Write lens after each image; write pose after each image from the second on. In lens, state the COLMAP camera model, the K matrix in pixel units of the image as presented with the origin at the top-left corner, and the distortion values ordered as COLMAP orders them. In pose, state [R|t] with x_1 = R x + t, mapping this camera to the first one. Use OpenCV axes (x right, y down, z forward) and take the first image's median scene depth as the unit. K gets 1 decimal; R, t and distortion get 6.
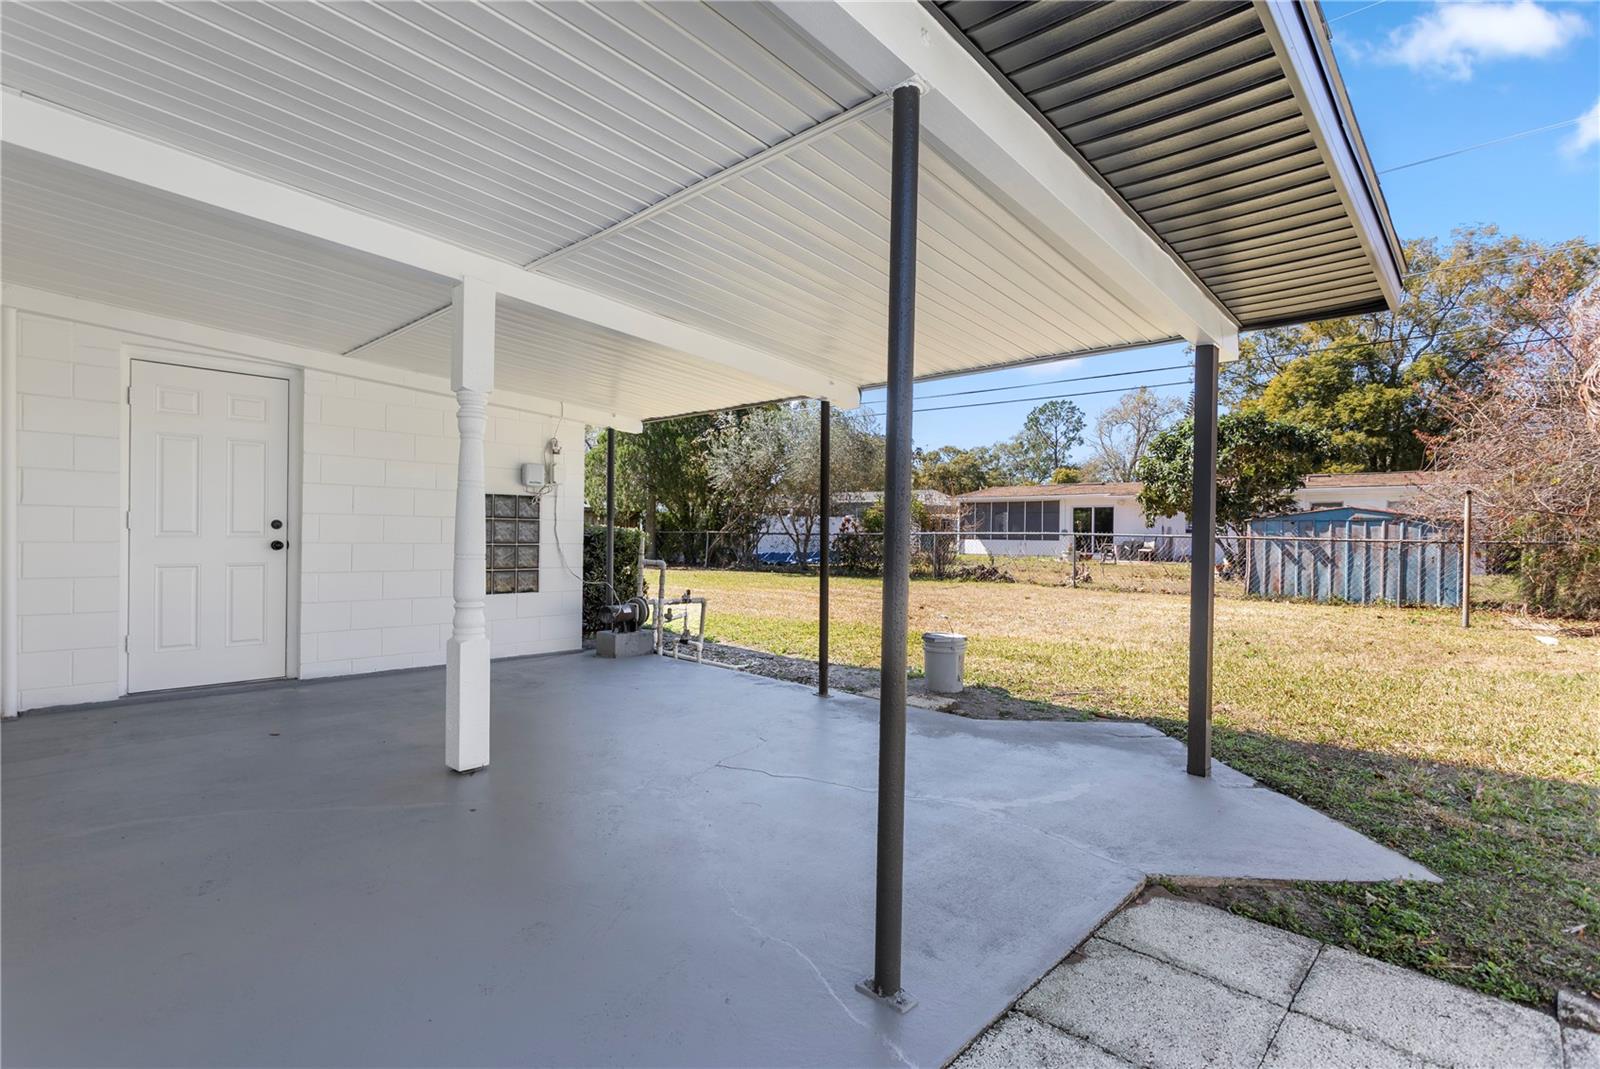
lens RADIAL K [[772.1, 0, 794.9], [0, 772.1, 538.4], [0, 0, 1]] dist [-0.019216, 0.009721]
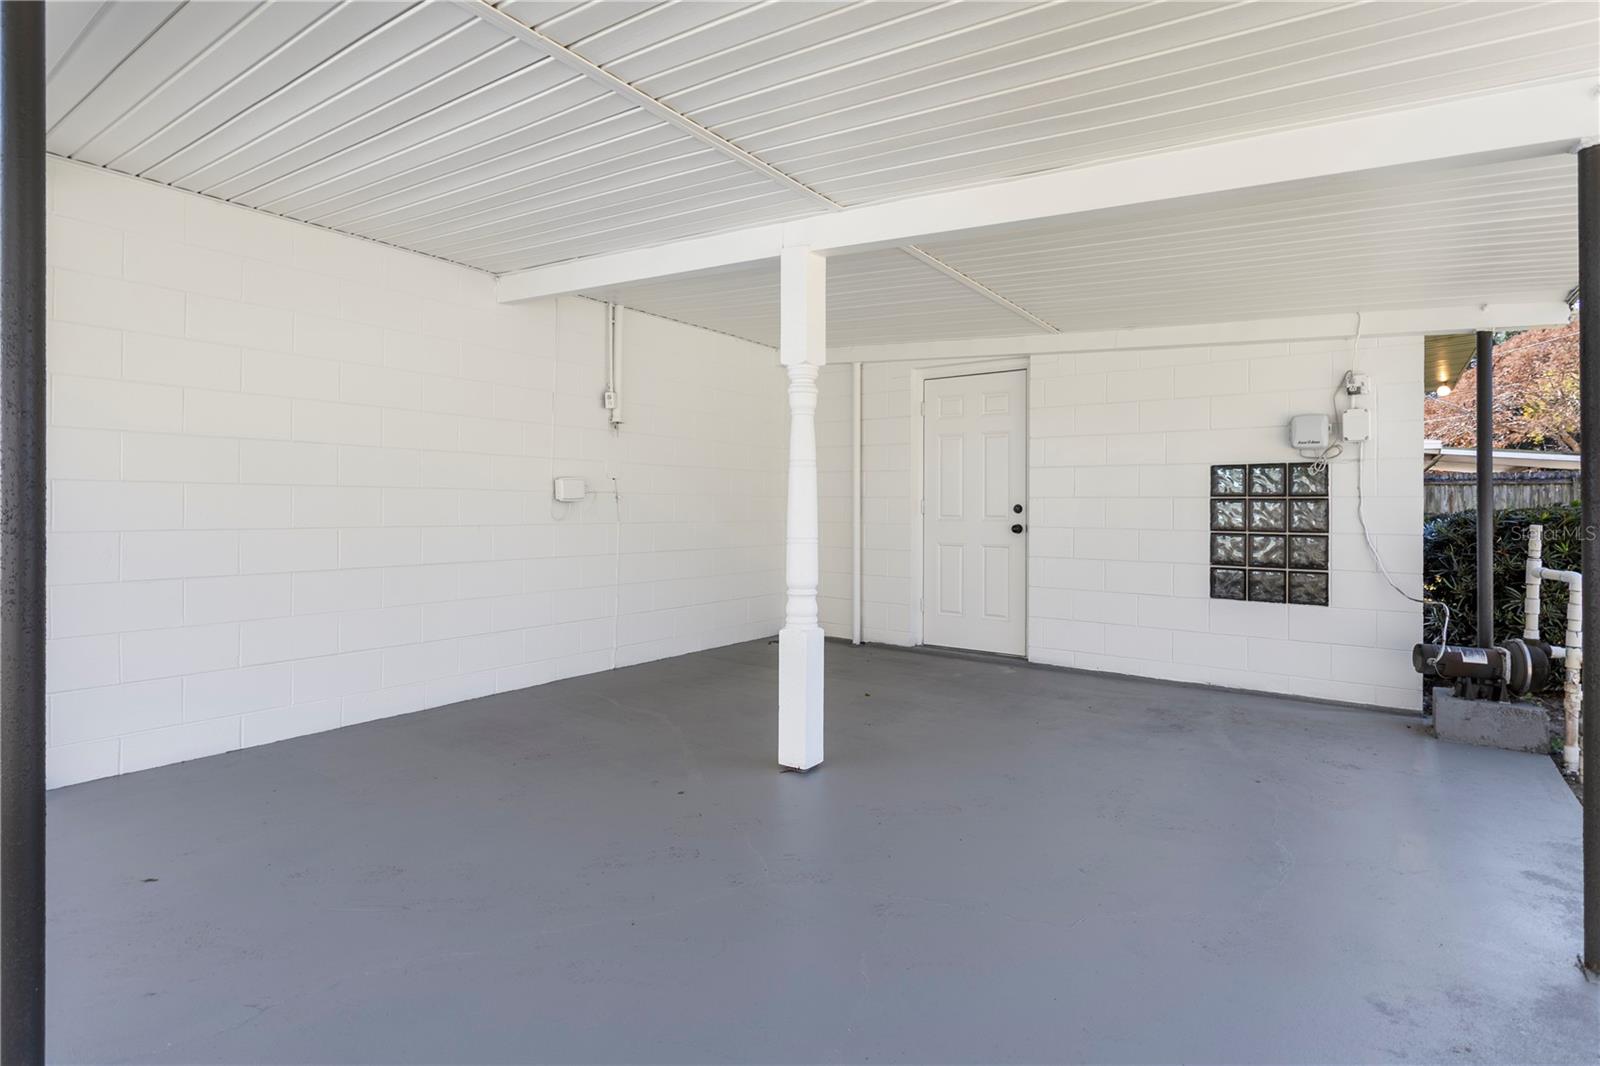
lens RADIAL K [[772.1, 0, 790.5], [0, 772.1, 518.0], [0, 0, 1]] dist [-0.019216, 0.009721]
pose [[0.119174, 0.000765, -0.992873, 0.296570], [-0.005661, 0.999984, 0.000091, -0.003777], [0.992857, 0.005610, 0.119176, 0.502804]]
